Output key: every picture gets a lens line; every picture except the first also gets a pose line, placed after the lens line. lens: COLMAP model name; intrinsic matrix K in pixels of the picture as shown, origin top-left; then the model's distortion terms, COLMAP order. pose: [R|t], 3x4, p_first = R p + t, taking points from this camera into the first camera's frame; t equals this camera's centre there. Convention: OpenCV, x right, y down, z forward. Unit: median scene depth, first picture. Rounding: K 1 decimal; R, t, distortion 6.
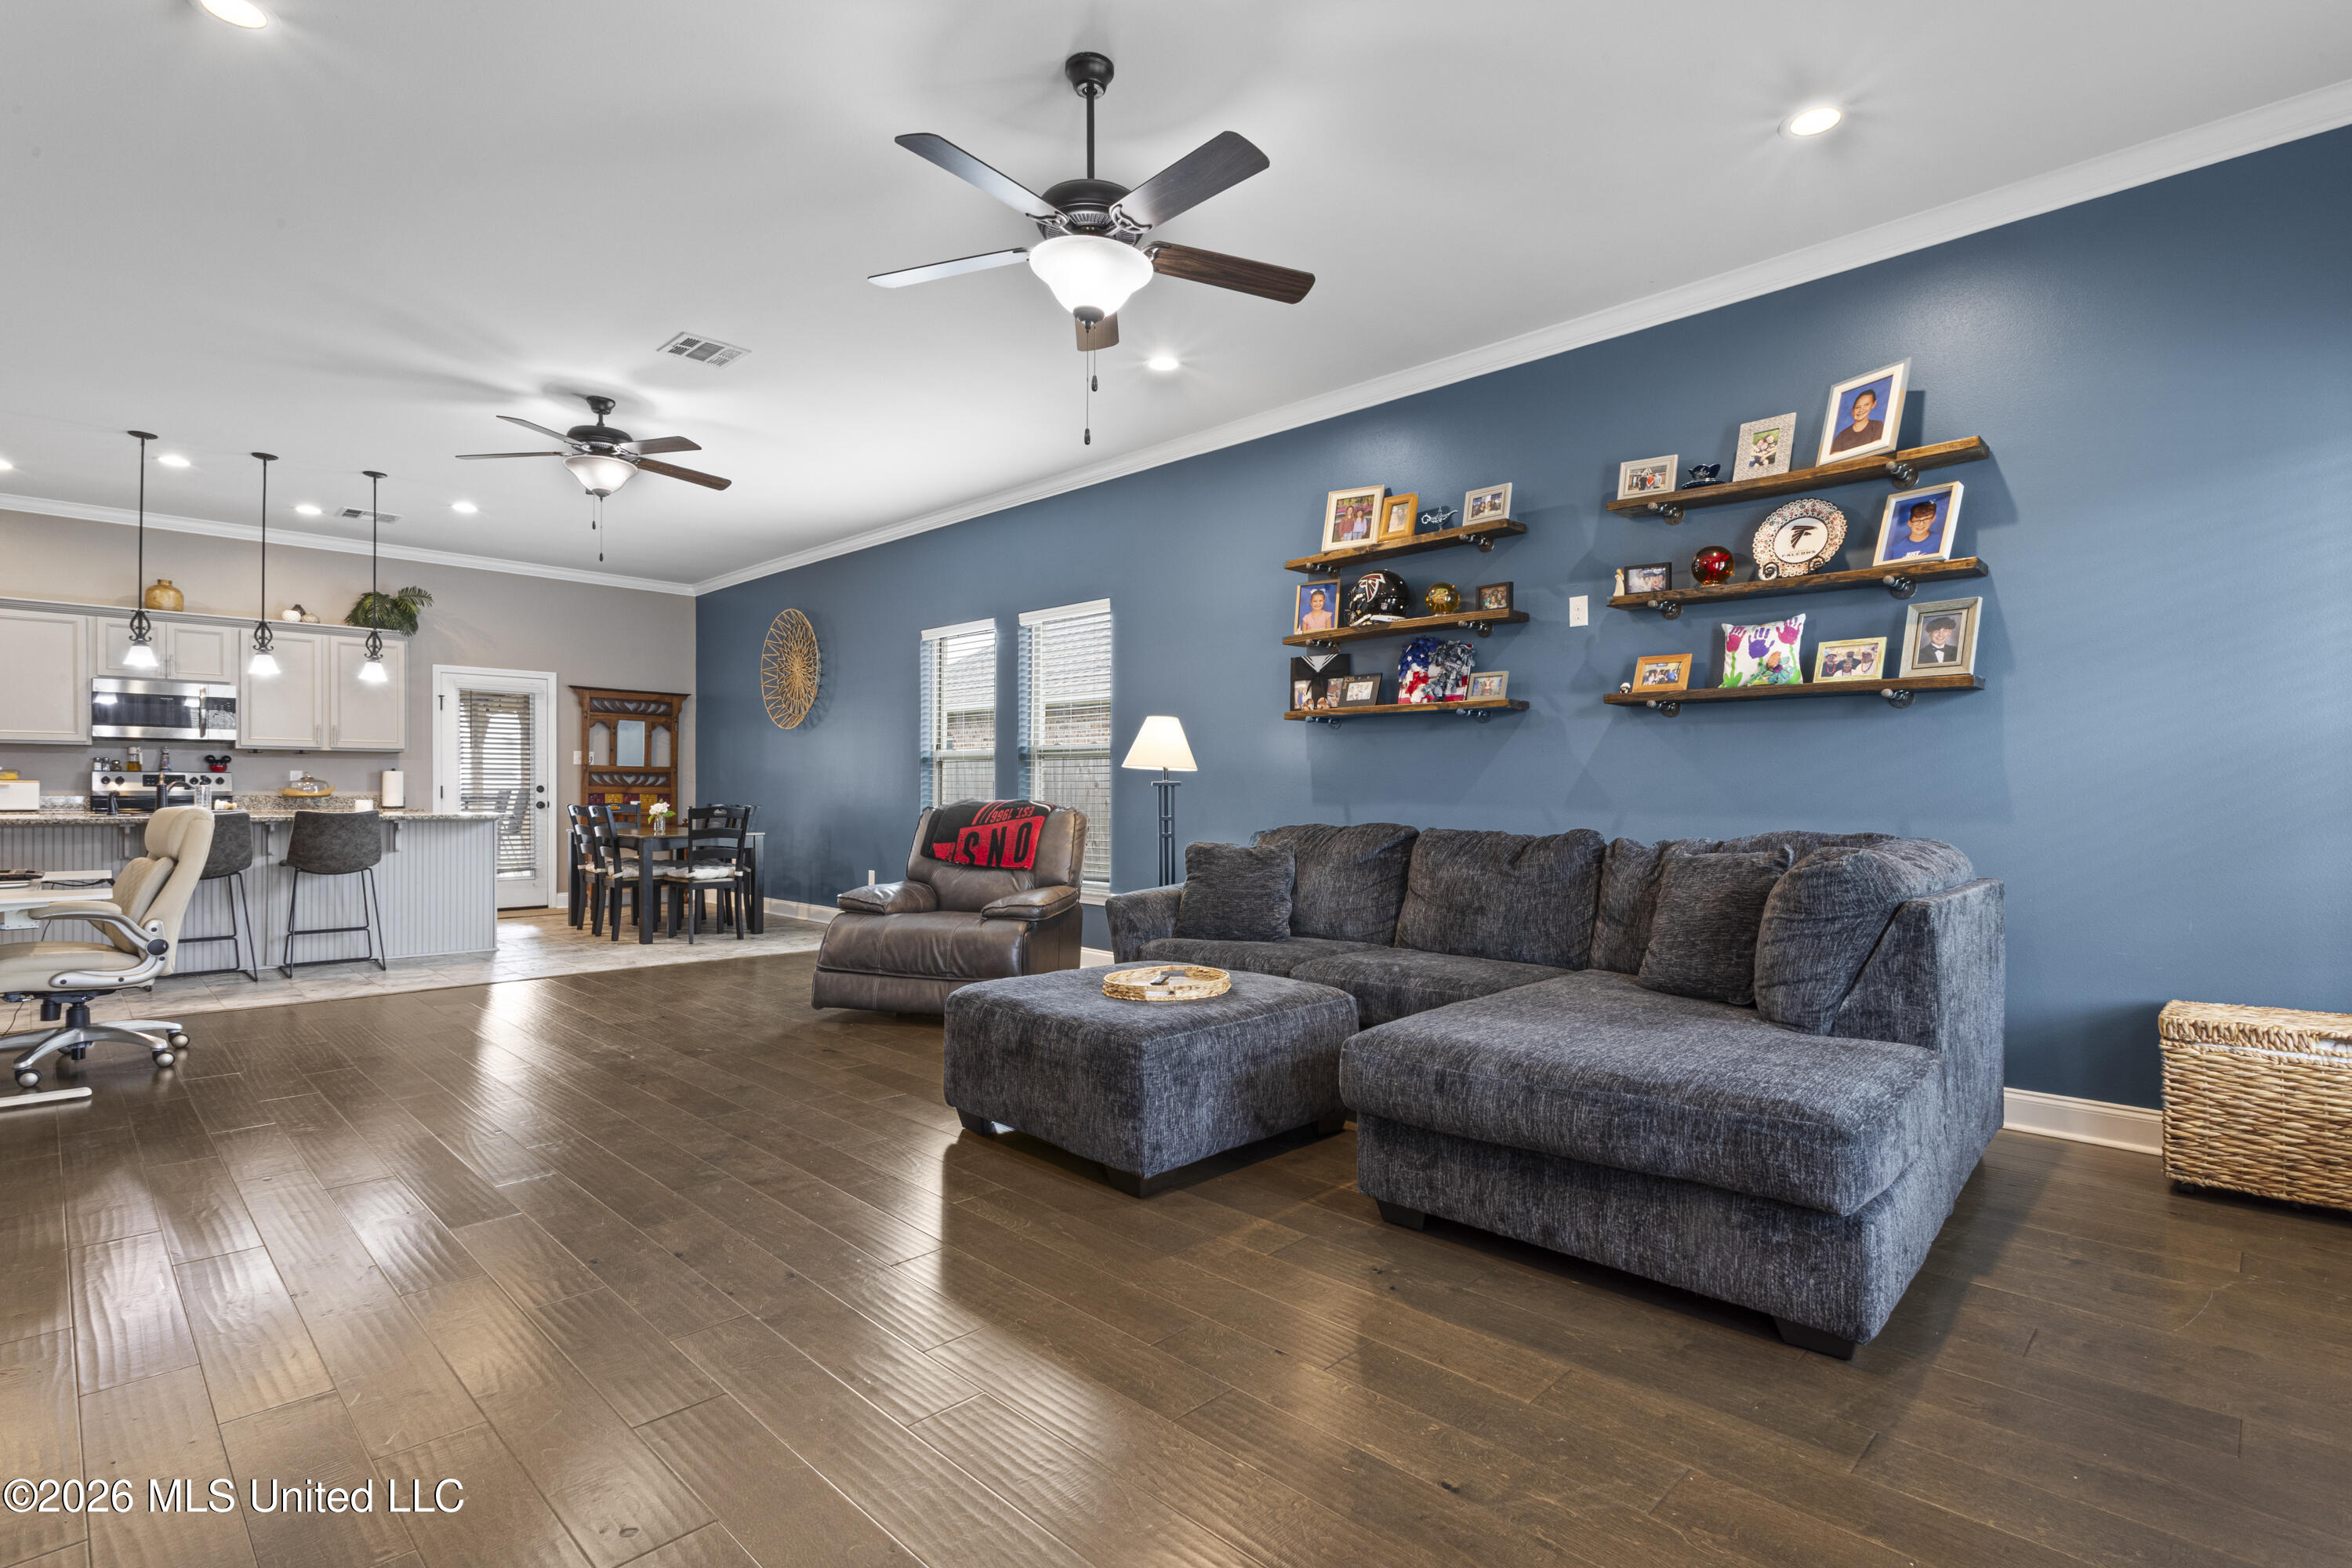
lens RADIAL K [[1127.4, 0, 1179.8], [0, 1127.4, 798.6], [0, 0, 1]] dist [0.002444, 0.002613]
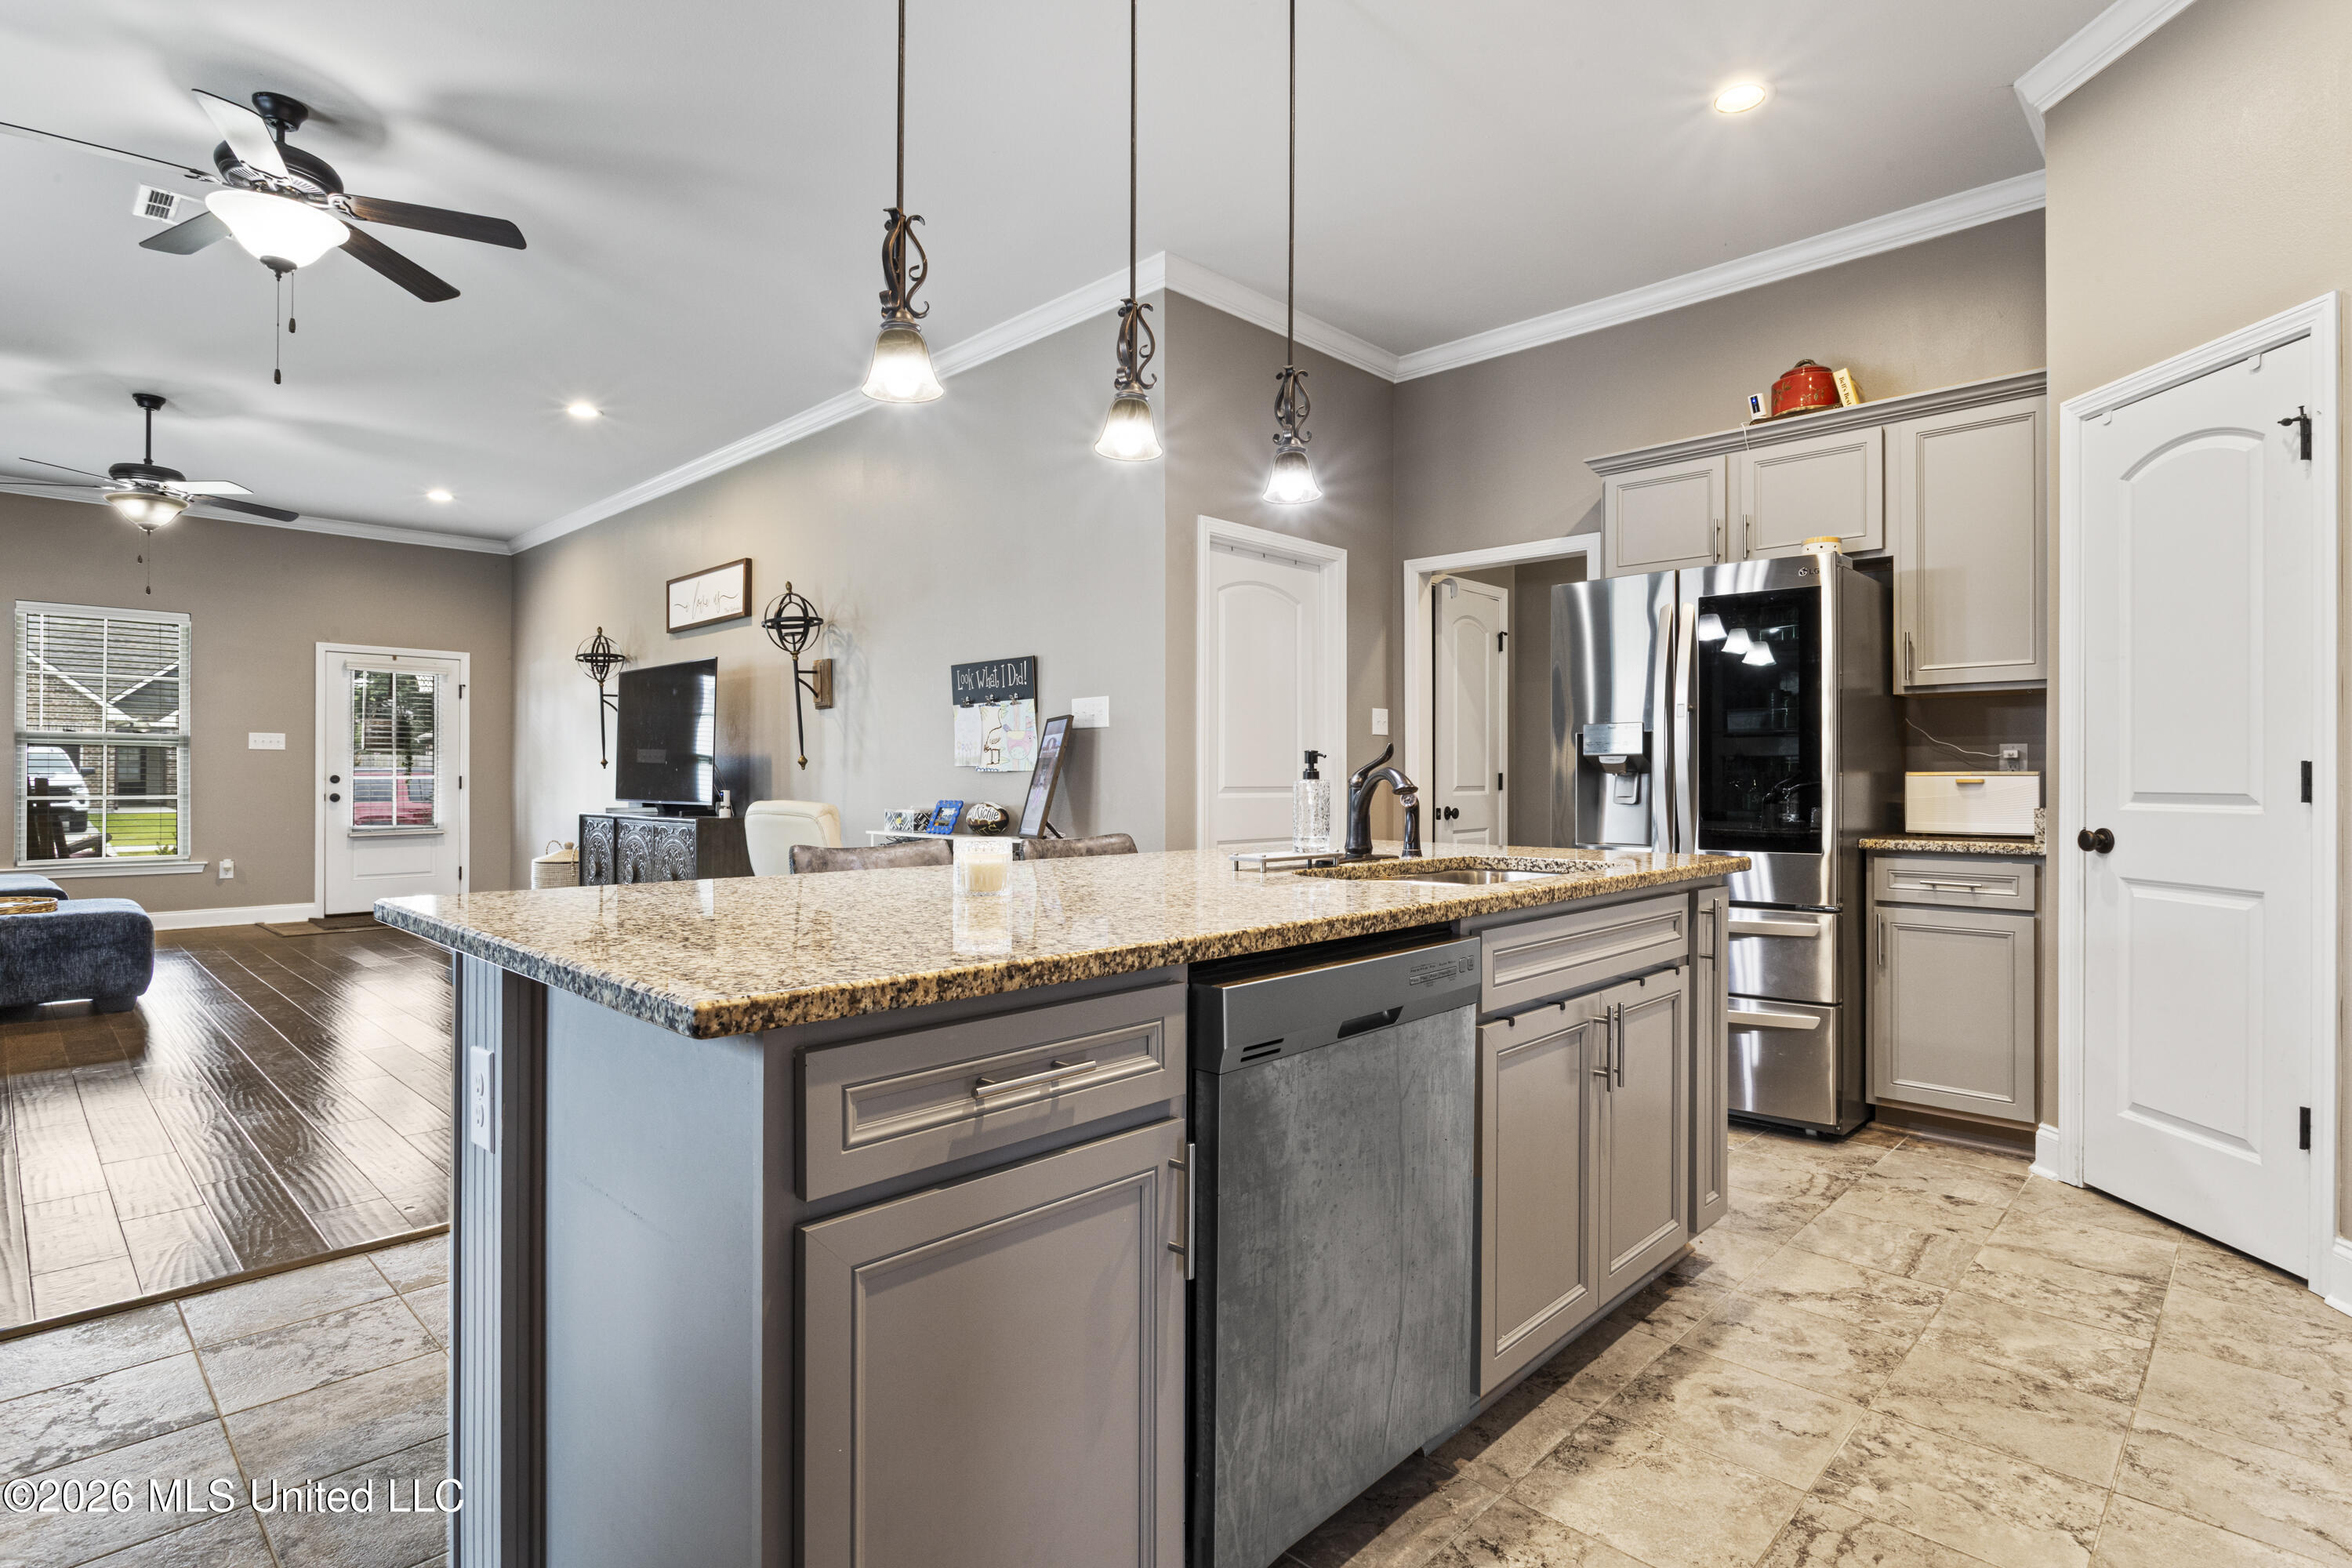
lens RADIAL K [[1176.8, 0, 1174.9], [0, 1176.8, 774.5], [0, 0, 1]] dist [-0.010716, 0.006066]
pose [[-0.999952, -0.007807, -0.005891, -0.637471], [-0.007830, 0.999961, 0.004025, -0.011351], [0.005860, 0.004070, -0.999975, 1.051852]]
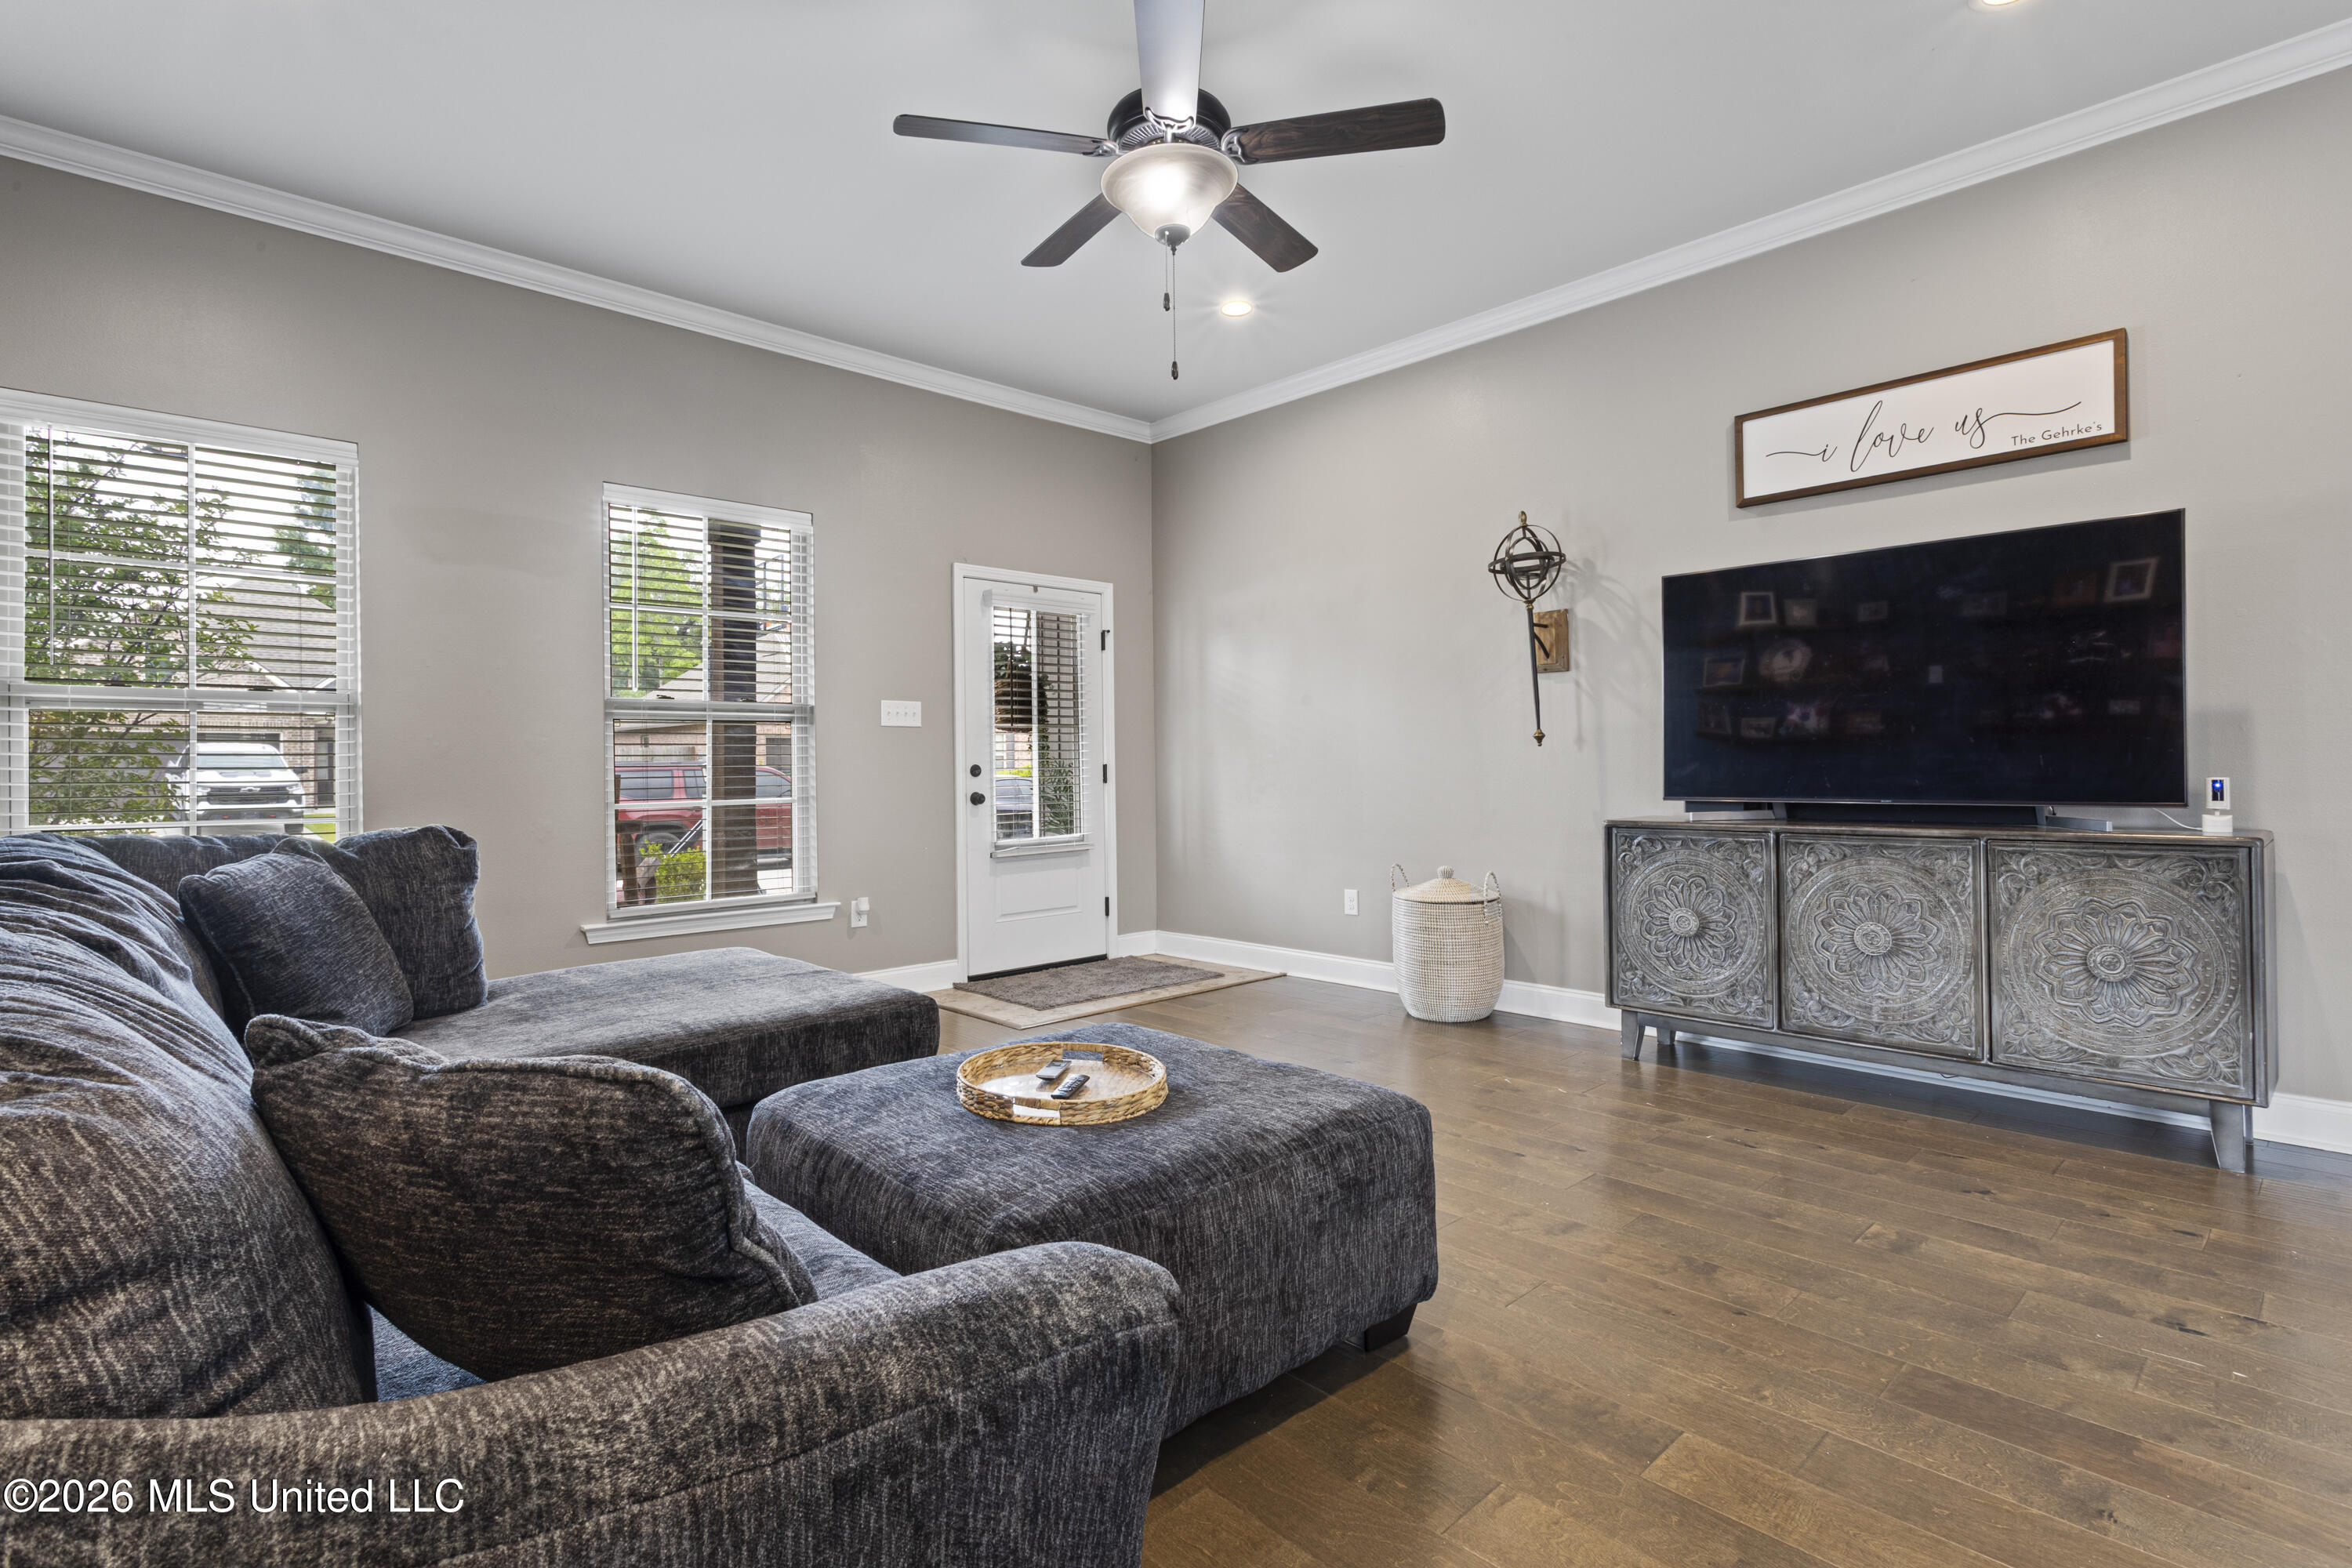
lens RADIAL K [[1127.4, 0, 1181.2], [0, 1127.4, 769.8], [0, 0, 1]] dist [0.002444, 0.002613]
pose [[-0.999488, 0.005677, 0.031494, -0.041077], [0.006033, 0.999919, 0.011214, -0.004504], [-0.031428, 0.011399, -0.999441, 0.667283]]
